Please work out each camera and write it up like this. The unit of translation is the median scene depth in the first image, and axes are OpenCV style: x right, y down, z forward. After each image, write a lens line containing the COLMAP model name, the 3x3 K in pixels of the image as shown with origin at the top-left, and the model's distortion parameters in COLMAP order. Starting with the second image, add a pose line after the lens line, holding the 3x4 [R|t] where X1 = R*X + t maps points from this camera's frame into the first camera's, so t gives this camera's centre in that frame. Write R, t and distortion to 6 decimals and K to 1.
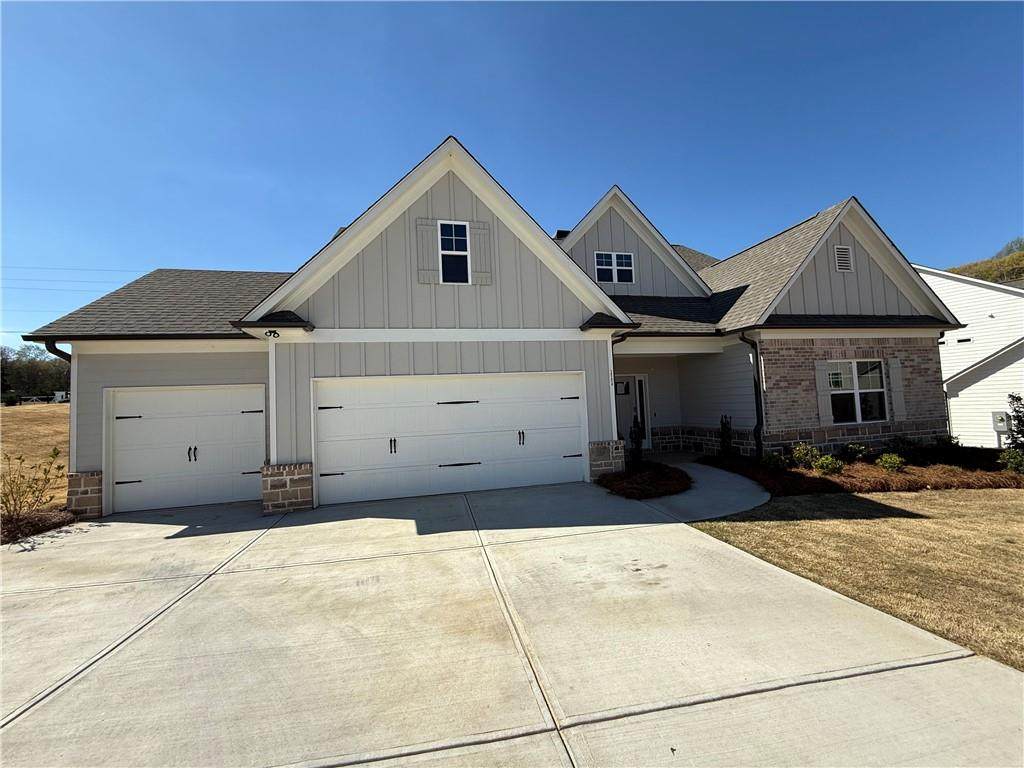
lens RADIAL K [[407.7, 0, 512.0], [0, 407.7, 384.0], [0, 0, 1]] dist [-0.002520, 0.000229]
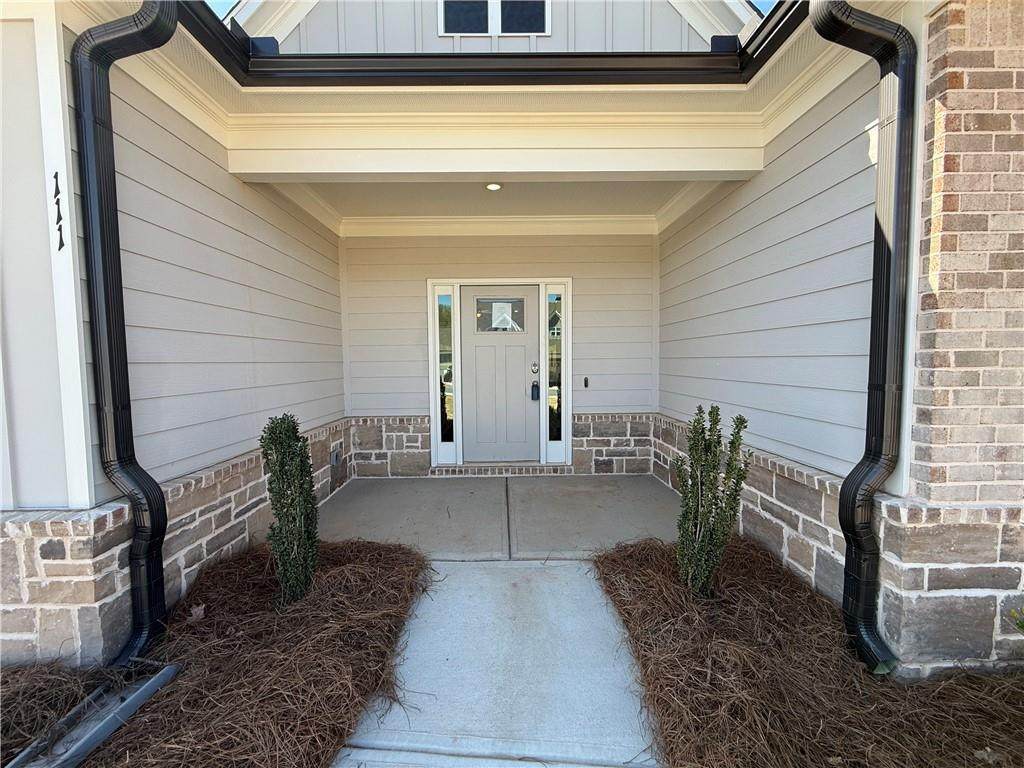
lens RADIAL K [[407.7, 0, 512.0], [0, 407.7, 384.0], [0, 0, 1]] dist [-0.002520, 0.000229]
pose [[0.975383, 0.045488, -0.215775, 0.461252], [-0.019759, 0.992586, 0.119929, 0.037969], [0.219631, -0.112713, 0.969050, 0.751114]]
